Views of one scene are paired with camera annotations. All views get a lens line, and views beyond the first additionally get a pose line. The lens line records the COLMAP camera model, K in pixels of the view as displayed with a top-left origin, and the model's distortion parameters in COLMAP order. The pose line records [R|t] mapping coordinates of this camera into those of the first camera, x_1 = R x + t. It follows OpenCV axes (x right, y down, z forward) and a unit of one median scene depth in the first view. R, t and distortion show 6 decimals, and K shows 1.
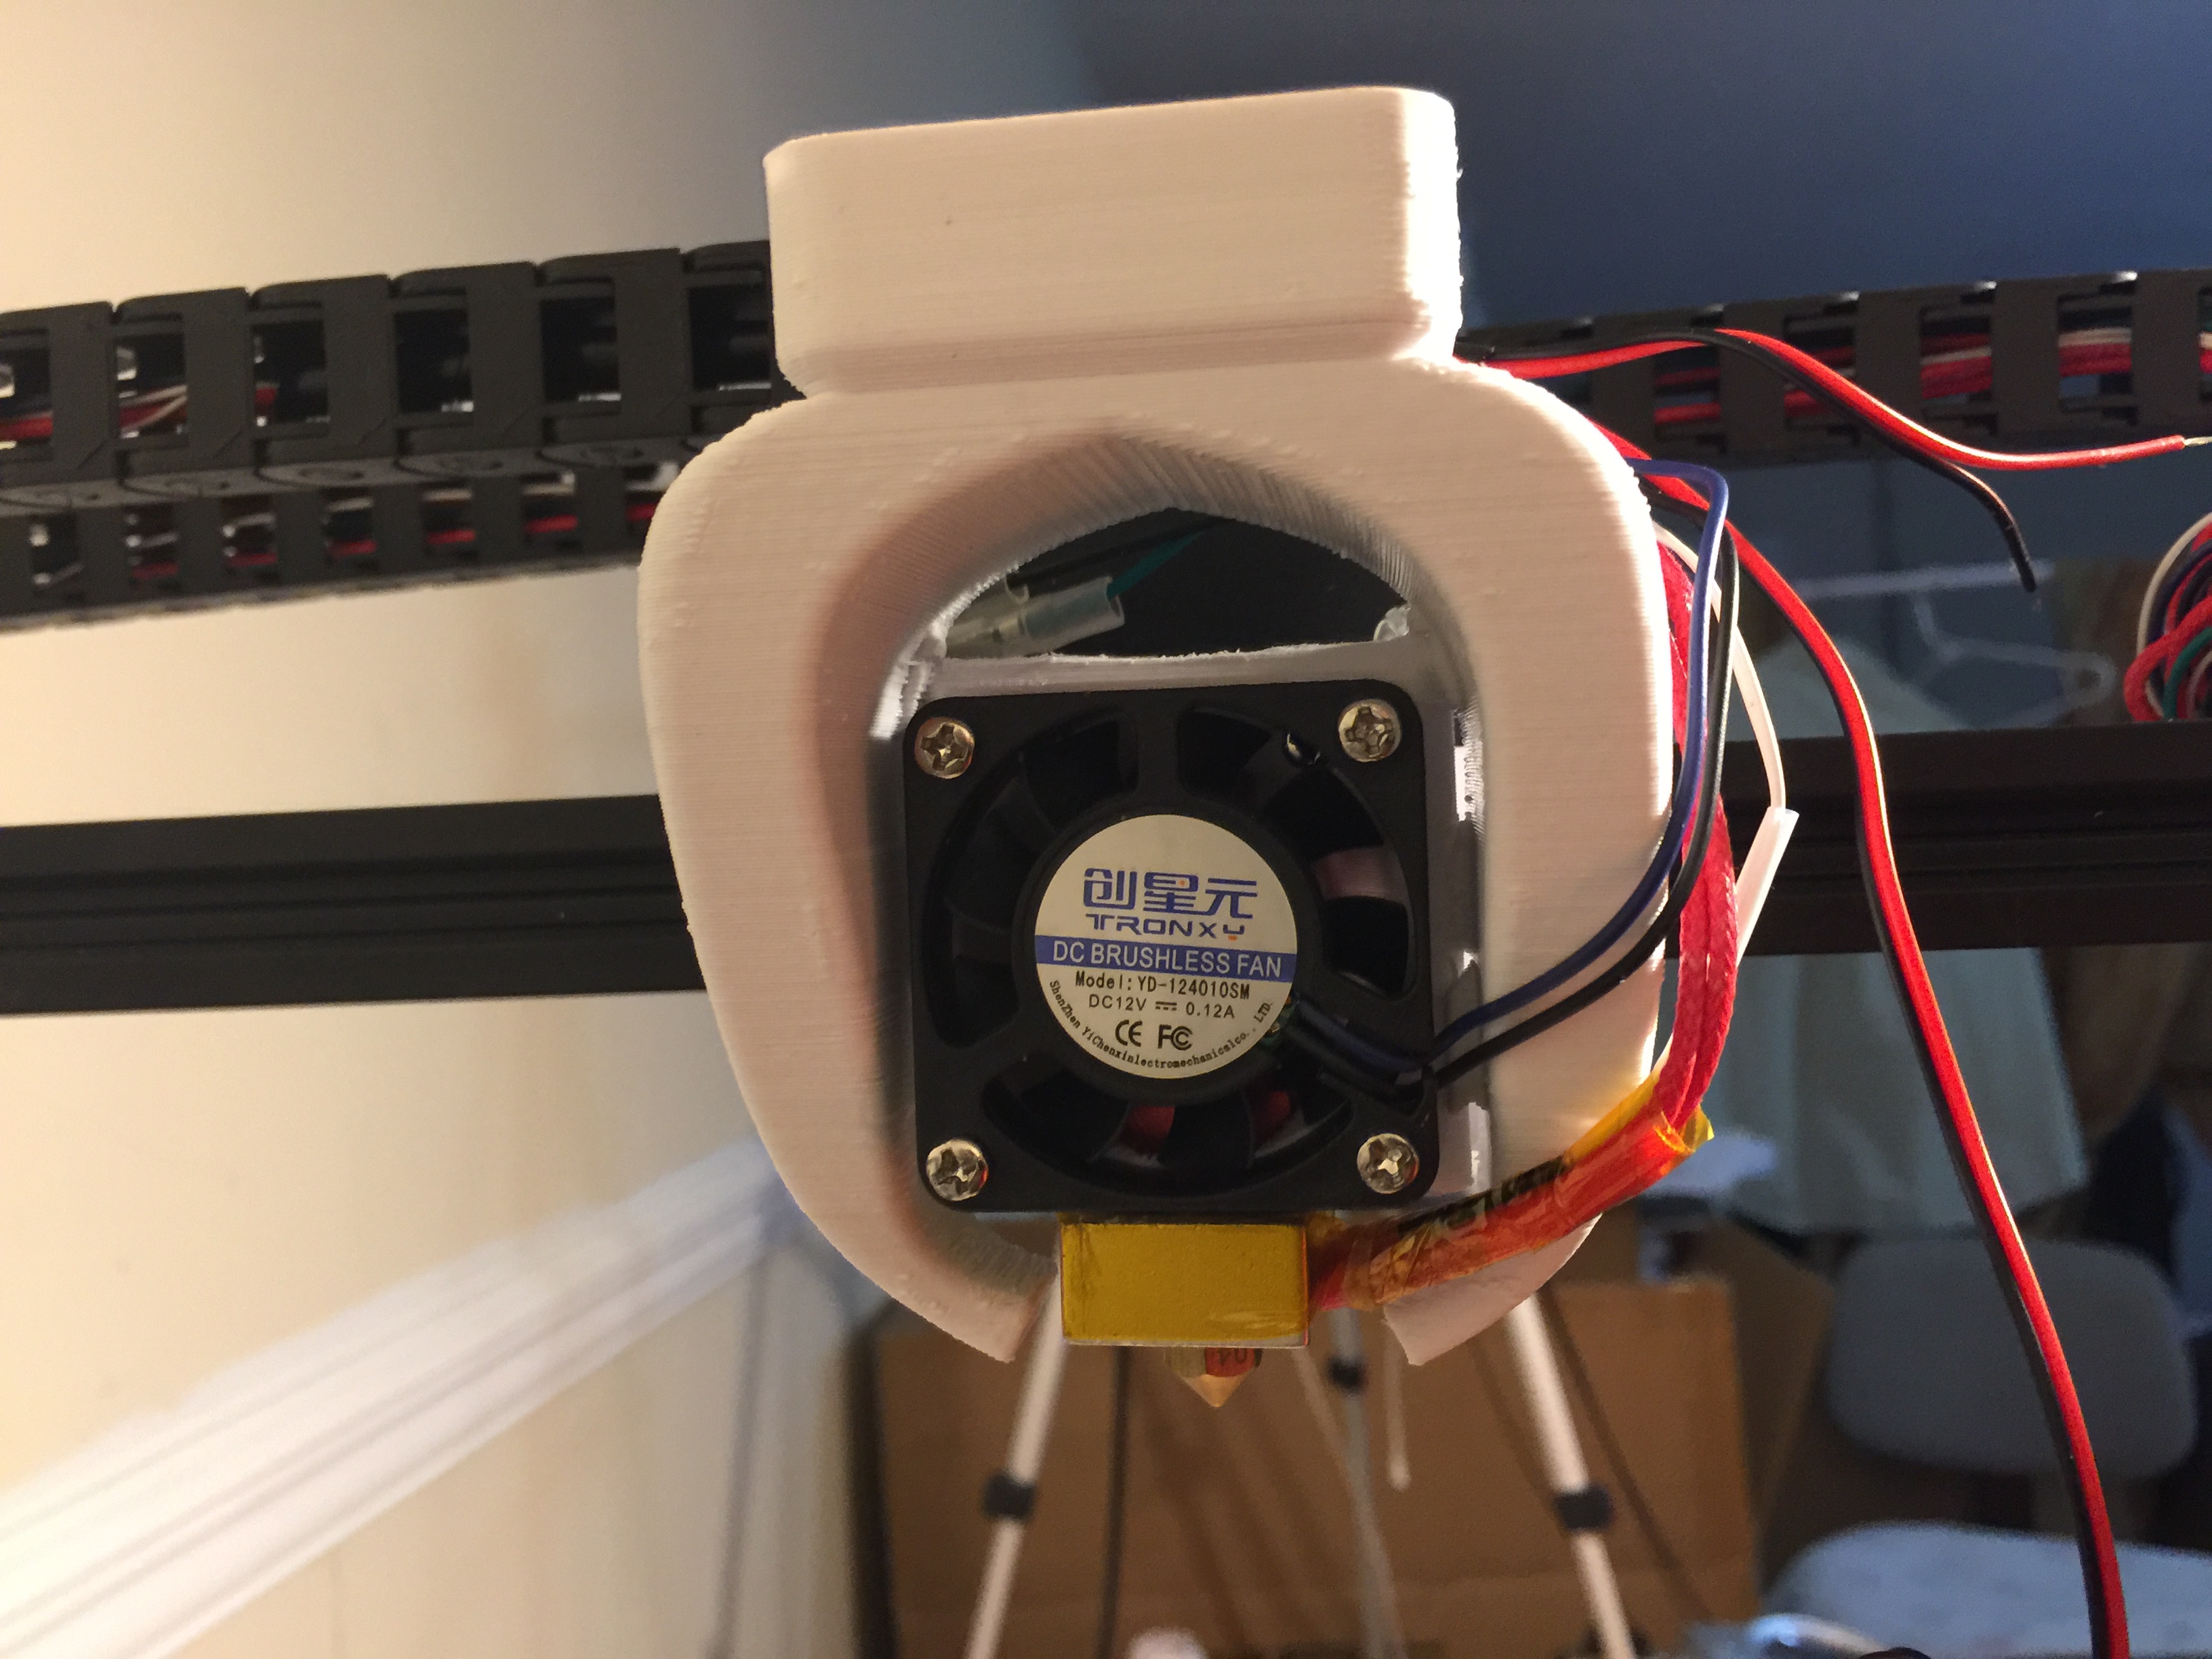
lens RADIAL K [[2023.0, 0, 1106.0], [0, 2023.0, 829.5], [0, 0, 1]] dist [0.045334, -0.089350]
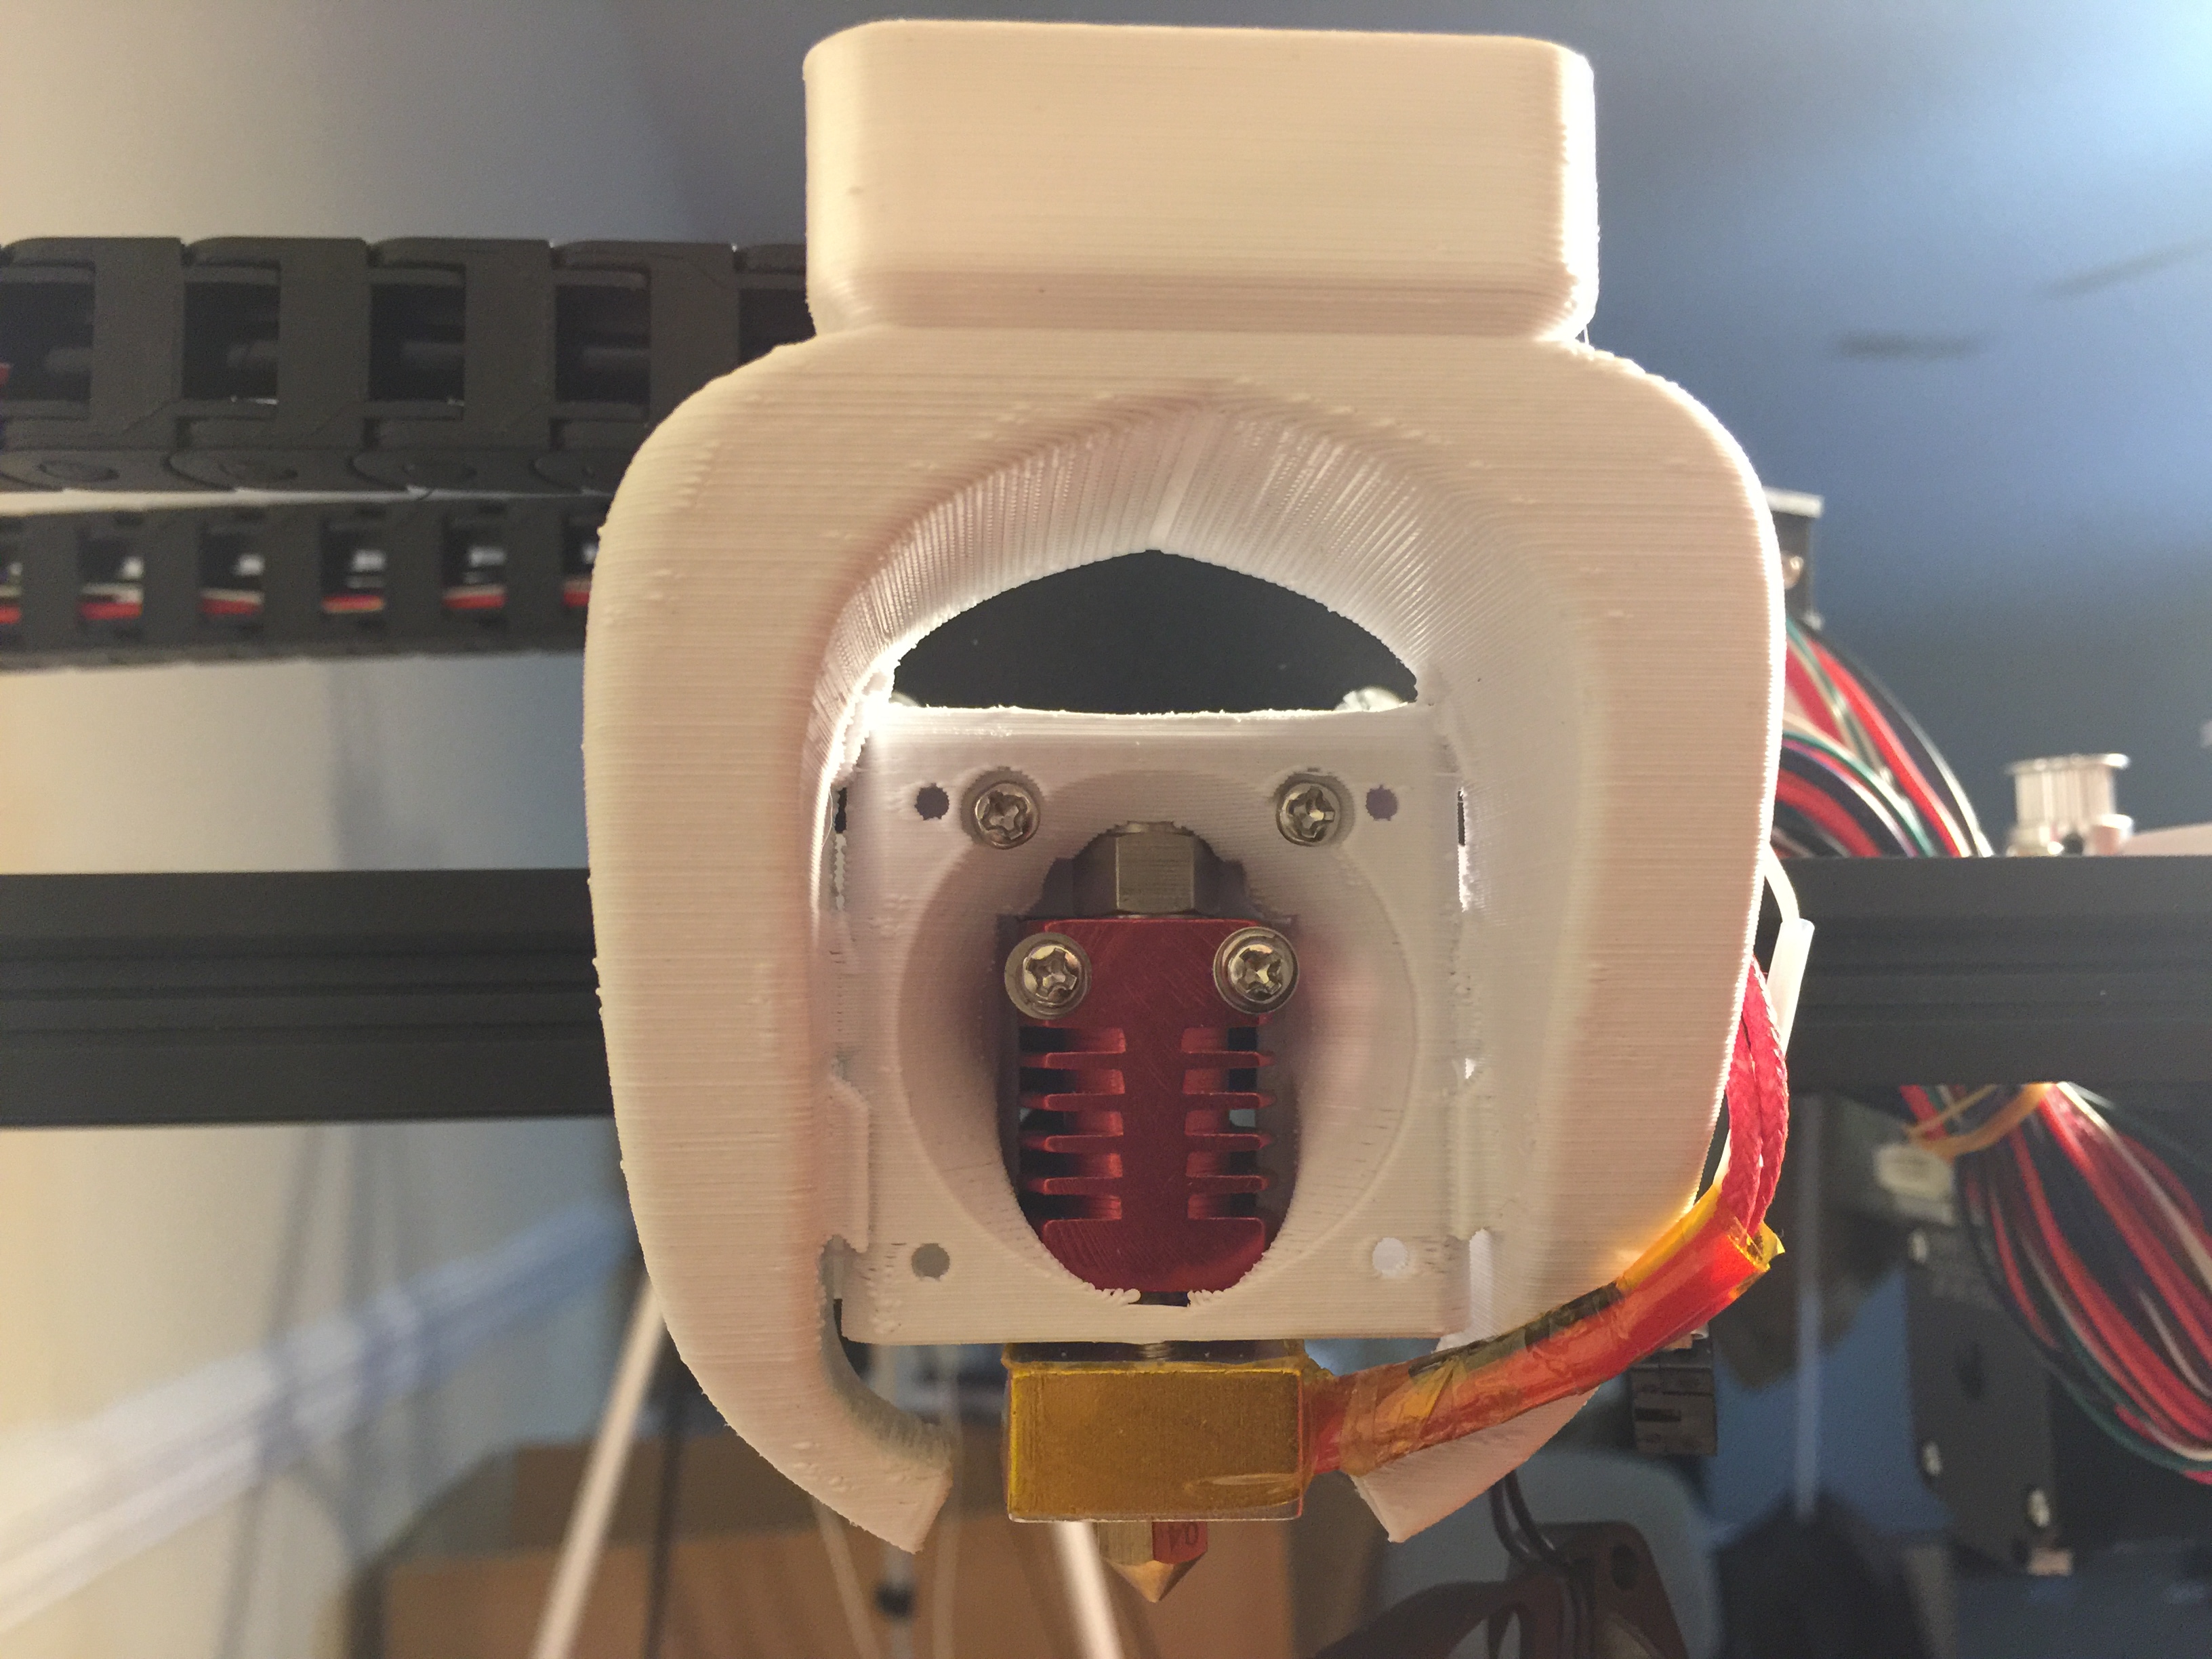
lens RADIAL K [[2023.0, 0, 1106.0], [0, 2023.0, 829.5], [0, 0, 1]] dist [0.045334, -0.089350]
pose [[0.978332, 0.049405, 0.201061, -0.175222], [-0.026635, 0.993076, -0.114417, 0.072027], [-0.205322, 0.106582, 0.972874, 0.166380]]
